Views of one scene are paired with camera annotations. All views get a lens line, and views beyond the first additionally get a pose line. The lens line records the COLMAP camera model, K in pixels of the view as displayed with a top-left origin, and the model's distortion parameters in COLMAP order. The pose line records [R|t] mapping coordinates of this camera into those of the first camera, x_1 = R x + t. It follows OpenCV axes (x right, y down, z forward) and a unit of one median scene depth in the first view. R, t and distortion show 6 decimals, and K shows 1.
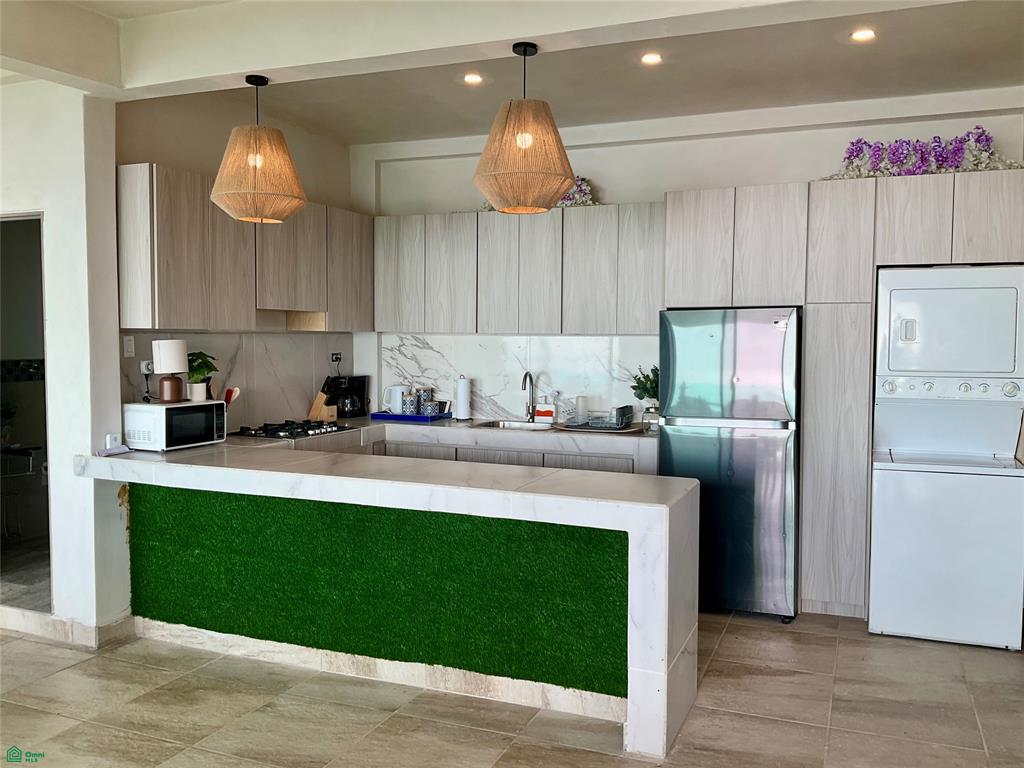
lens RADIAL K [[842.8, 0, 512.0], [0, 842.8, 384.0], [0, 0, 1]] dist [0.087769, -0.161990]
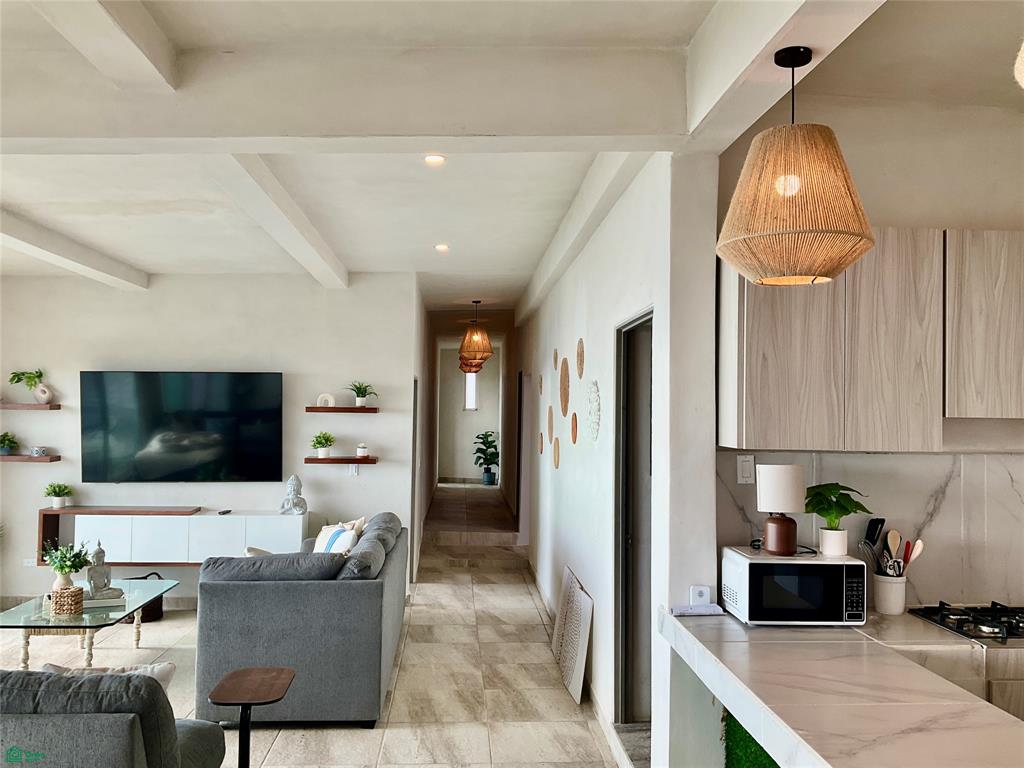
lens RADIAL K [[842.8, 0, 512.0], [0, 842.8, 384.0], [0, 0, 1]] dist [0.087769, -0.161990]
pose [[0.444933, -0.031597, -0.895006, 0.129093], [-0.062942, 0.995803, -0.066445, -0.056068], [0.893349, 0.085897, 0.441077, 0.476052]]
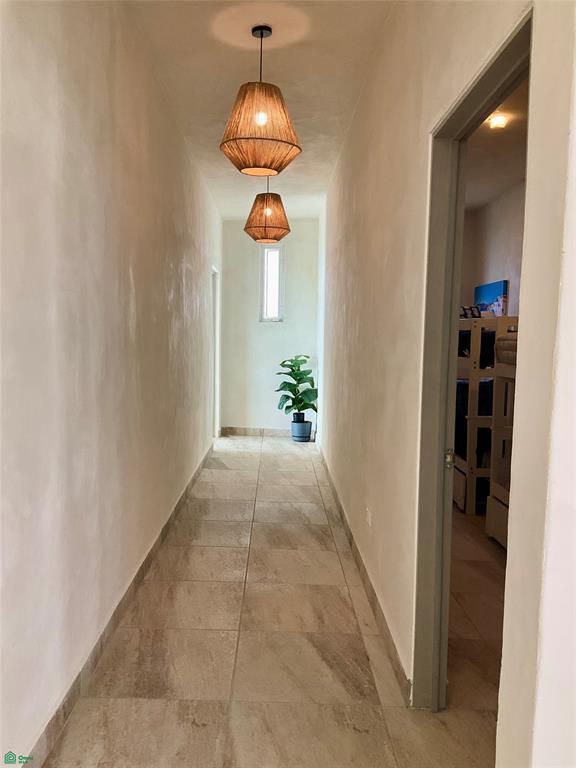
lens RADIAL K [[632.1, 0, 288.0], [0, 632.1, 384.0], [0, 0, 1]] dist [0.087769, -0.161990]
pose [[0.407017, 0.072720, -0.910521, -1.711649], [-0.067823, 0.996480, 0.049268, -0.093634], [0.910899, 0.041701, 0.410517, 1.315618]]
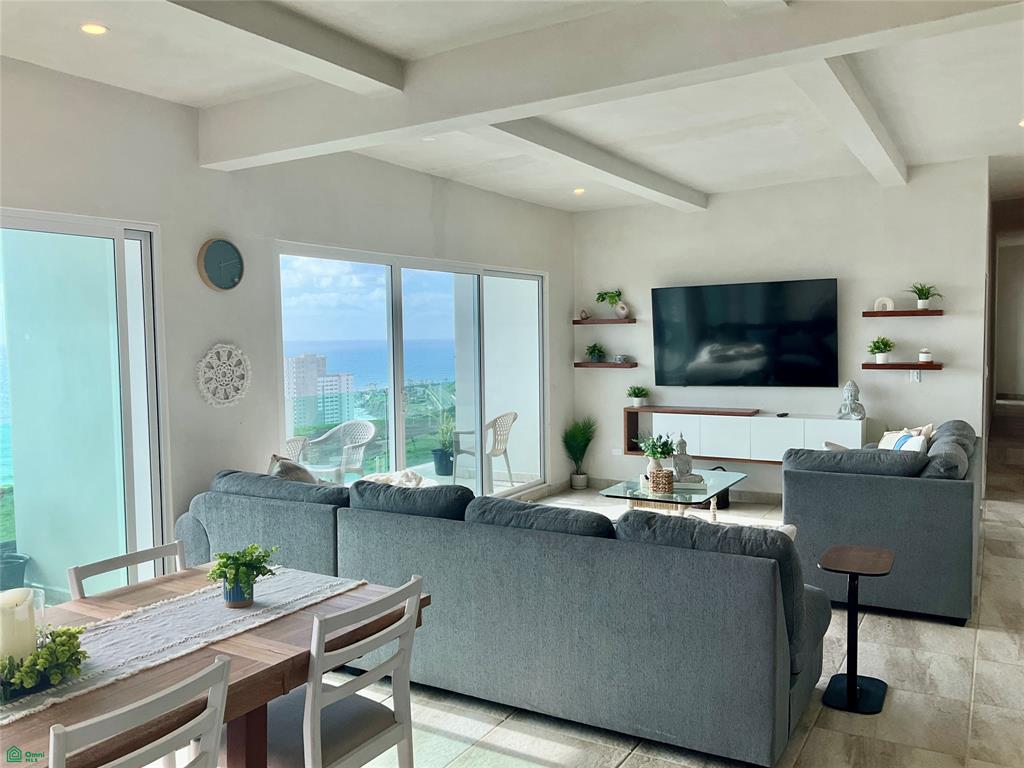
lens RADIAL K [[842.8, 0, 512.0], [0, 842.8, 384.0], [0, 0, 1]] dist [0.087769, -0.161990]
pose [[-0.125551, 0.054918, -0.990566, 0.180959], [-0.044196, 0.997166, 0.060886, -0.028295], [0.991102, 0.051423, -0.122768, 0.392449]]
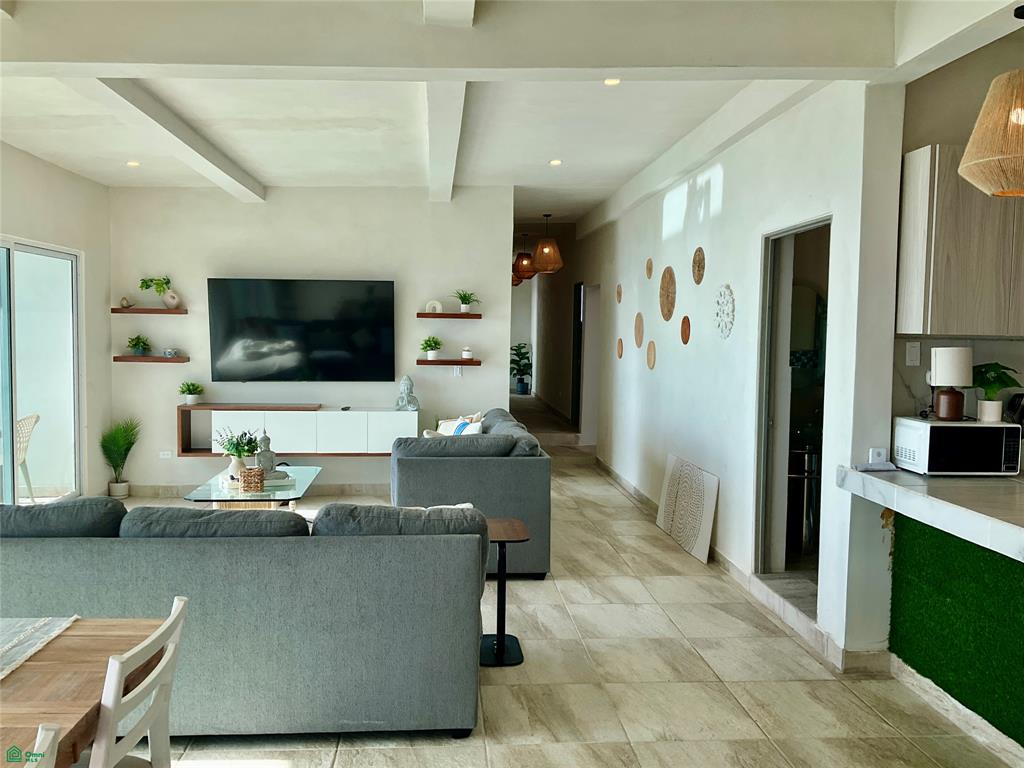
lens RADIAL K [[842.8, 0, 512.0], [0, 842.8, 384.0], [0, 0, 1]] dist [0.087769, -0.161990]
pose [[0.464157, 0.055498, -0.884013, 0.149523], [-0.063460, 0.997554, 0.029306, -0.011902], [0.883477, 0.042497, 0.466543, 0.207182]]
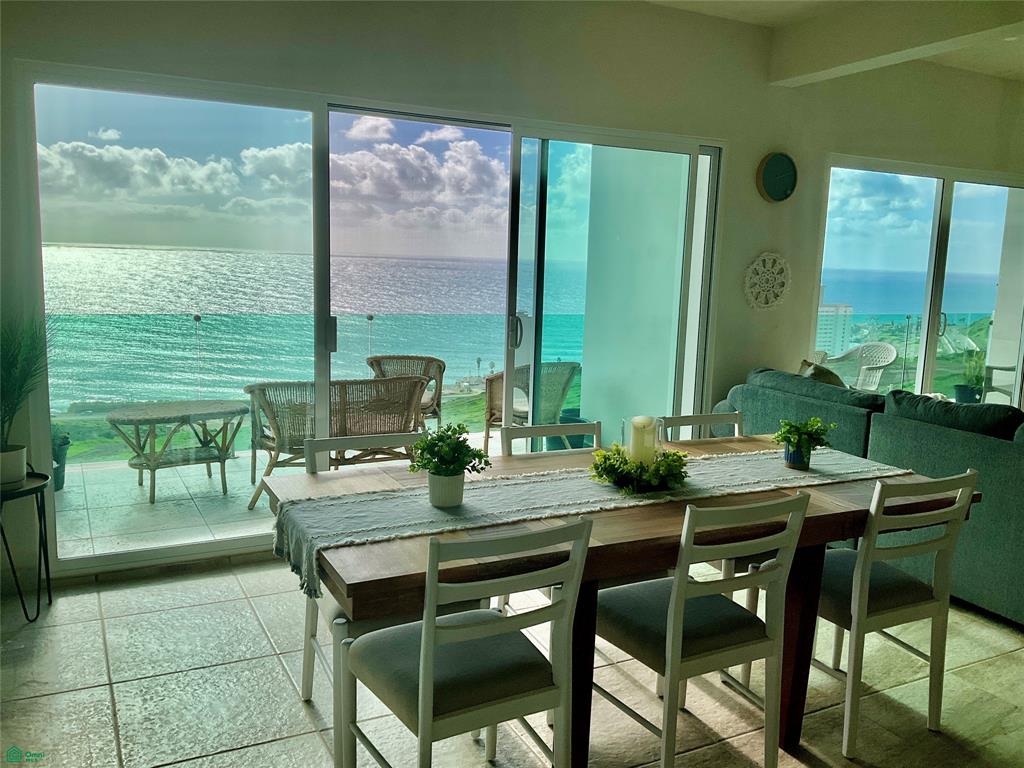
lens RADIAL K [[842.8, 0, 512.0], [0, 842.8, 384.0], [0, 0, 1]] dist [0.087769, -0.161990]
pose [[-0.638553, 0.090054, -0.764291, 0.288366], [-0.081695, 0.979586, 0.183676, -0.005716], [0.765230, 0.179726, -0.618160, 0.377348]]
